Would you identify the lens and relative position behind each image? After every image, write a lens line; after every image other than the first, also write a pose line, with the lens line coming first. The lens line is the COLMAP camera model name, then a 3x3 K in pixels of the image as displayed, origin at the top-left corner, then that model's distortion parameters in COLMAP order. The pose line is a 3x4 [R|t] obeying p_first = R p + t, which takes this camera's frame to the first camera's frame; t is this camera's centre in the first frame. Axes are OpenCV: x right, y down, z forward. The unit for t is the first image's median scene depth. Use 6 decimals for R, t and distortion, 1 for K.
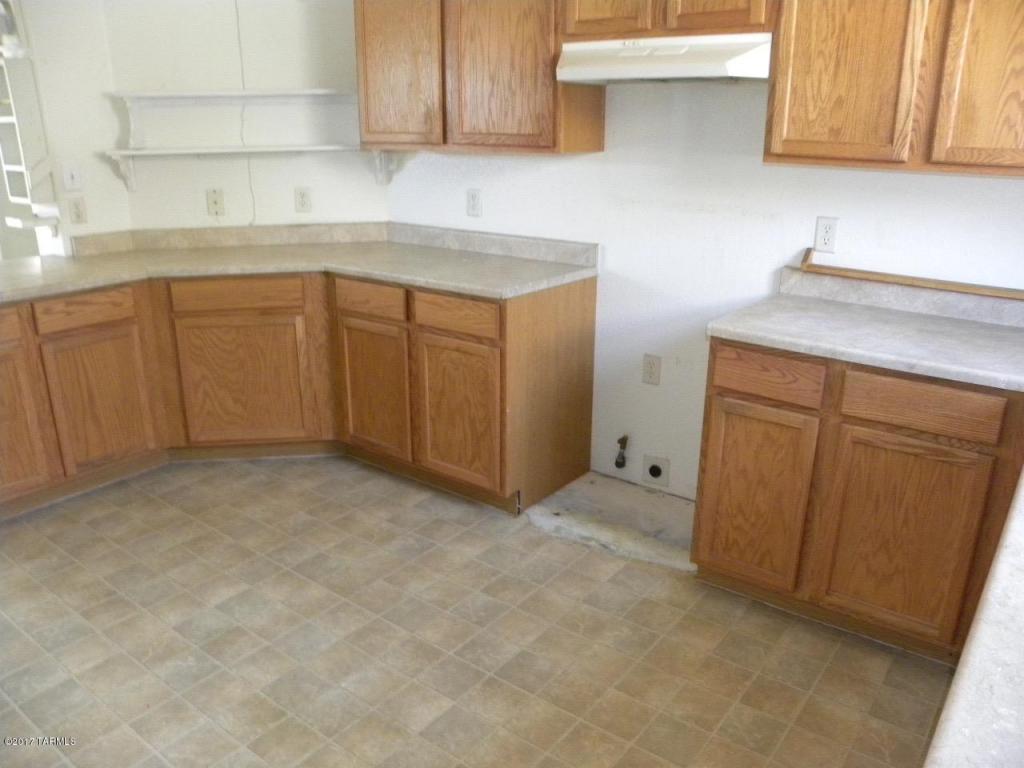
lens RADIAL K [[805.7, 0, 512.0], [0, 805.7, 384.0], [0, 0, 1]] dist [-0.169501, 0.122051]
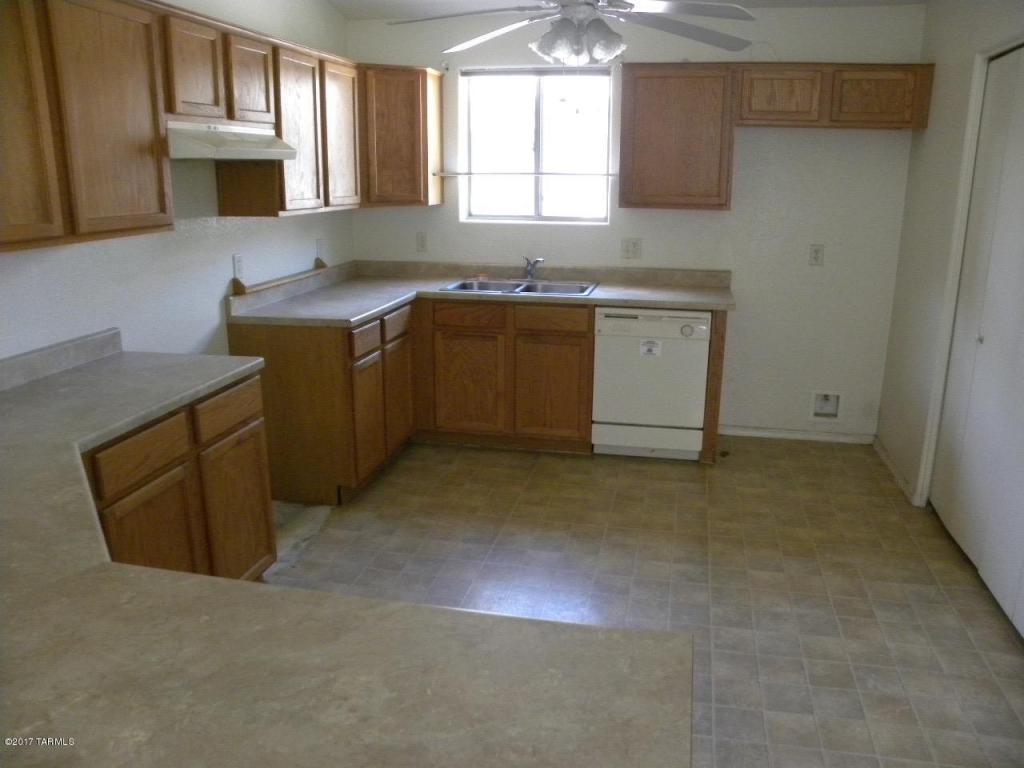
lens RADIAL K [[805.7, 0, 512.0], [0, 805.7, 384.0], [0, 0, 1]] dist [-0.169501, 0.122051]
pose [[-0.438770, -0.228304, 0.869113, -0.964375], [0.280106, 0.884249, 0.373690, -0.348581], [-0.853828, 0.407408, -0.324033, 0.988207]]
